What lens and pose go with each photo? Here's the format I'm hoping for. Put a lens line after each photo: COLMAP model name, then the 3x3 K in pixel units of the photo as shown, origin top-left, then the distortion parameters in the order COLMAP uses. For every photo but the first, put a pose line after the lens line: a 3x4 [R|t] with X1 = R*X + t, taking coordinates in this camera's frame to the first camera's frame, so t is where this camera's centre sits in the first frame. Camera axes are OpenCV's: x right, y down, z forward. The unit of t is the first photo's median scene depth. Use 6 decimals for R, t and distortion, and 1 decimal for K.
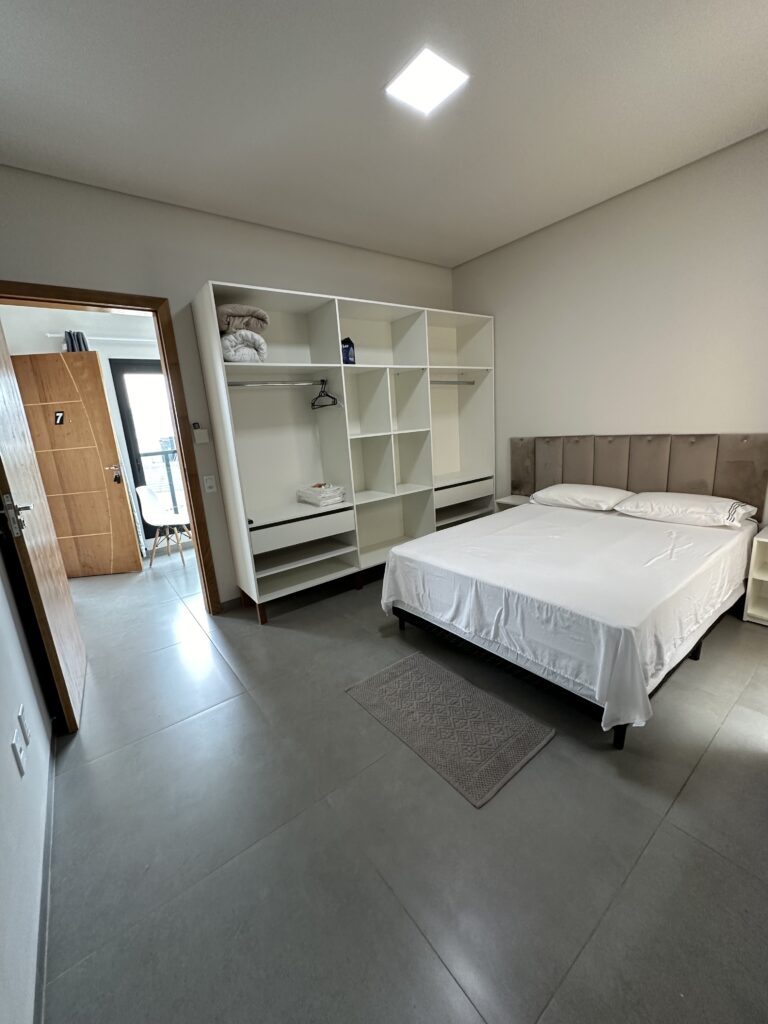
lens RADIAL K [[409.0, 0, 384.0], [0, 409.0, 512.0], [0, 0, 1]] dist [-0.001663, -0.000448]
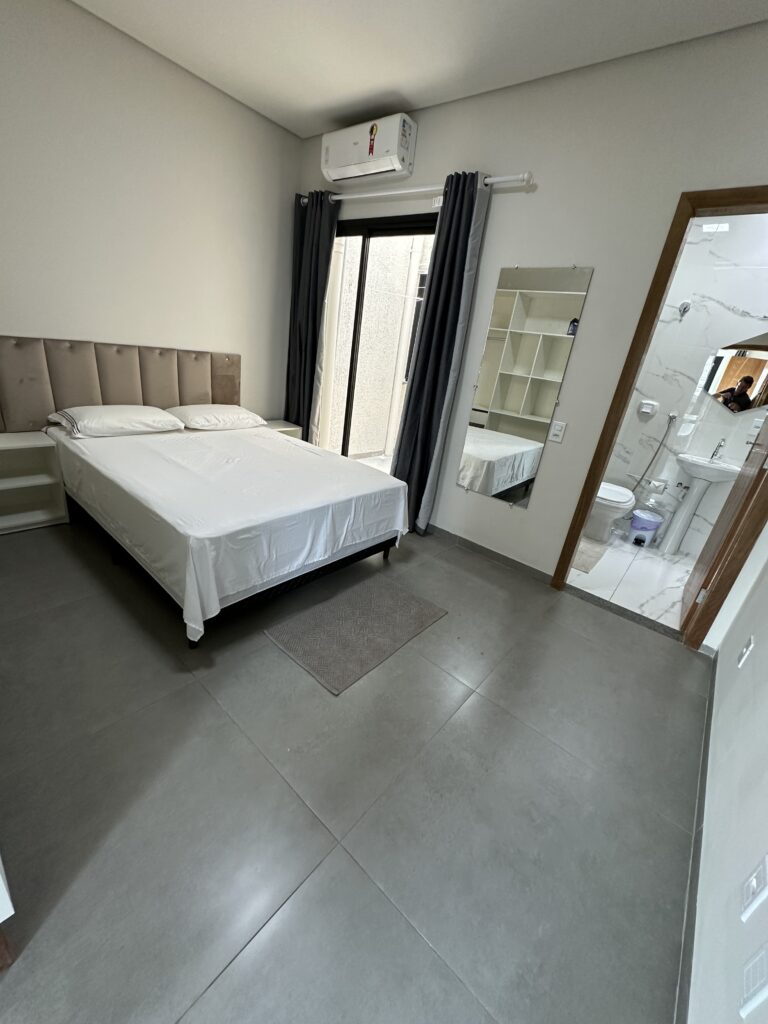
lens RADIAL K [[409.0, 0, 384.0], [0, 409.0, 512.0], [0, 0, 1]] dist [-0.001663, -0.000448]
pose [[-0.218099, -0.332579, 0.917510, -0.694316], [0.098450, 0.927849, 0.359729, -0.162606], [-0.970948, 0.168785, -0.169620, 0.942661]]
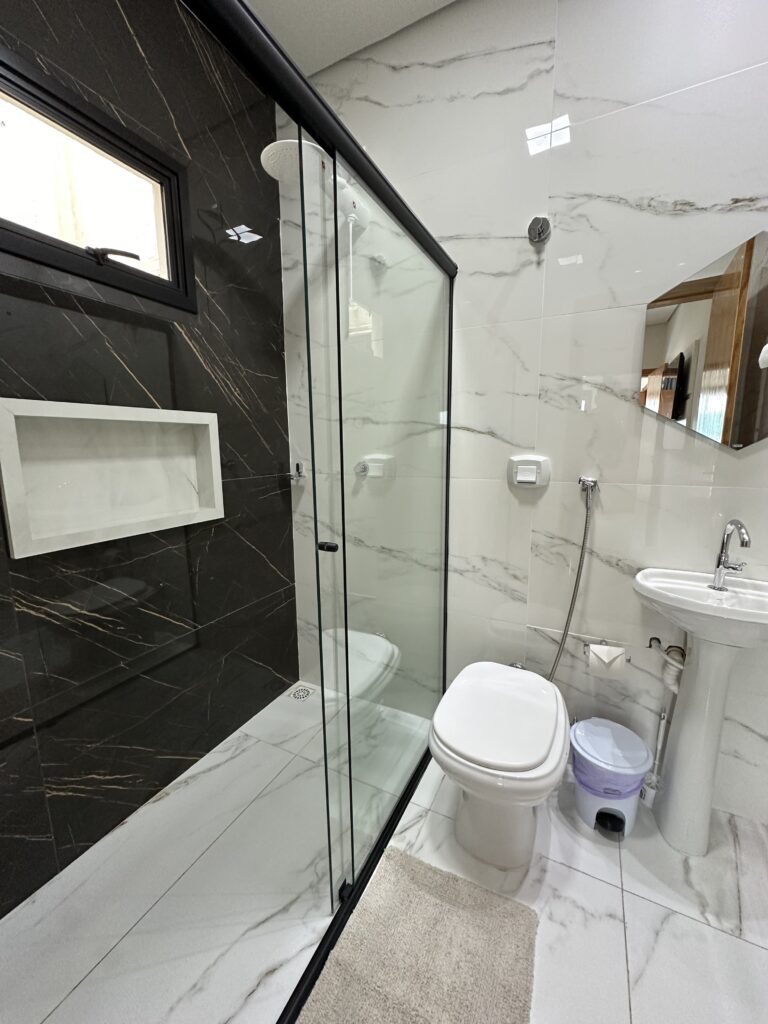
lens RADIAL K [[409.0, 0, 384.0], [0, 409.0, 512.0], [0, 0, 1]] dist [-0.001663, -0.000448]
pose [[-0.425245, -0.074645, 0.901995, -0.337246], [0.236326, 0.952863, 0.190270, -0.088783], [-0.873680, 0.294076, -0.387559, 0.590515]]
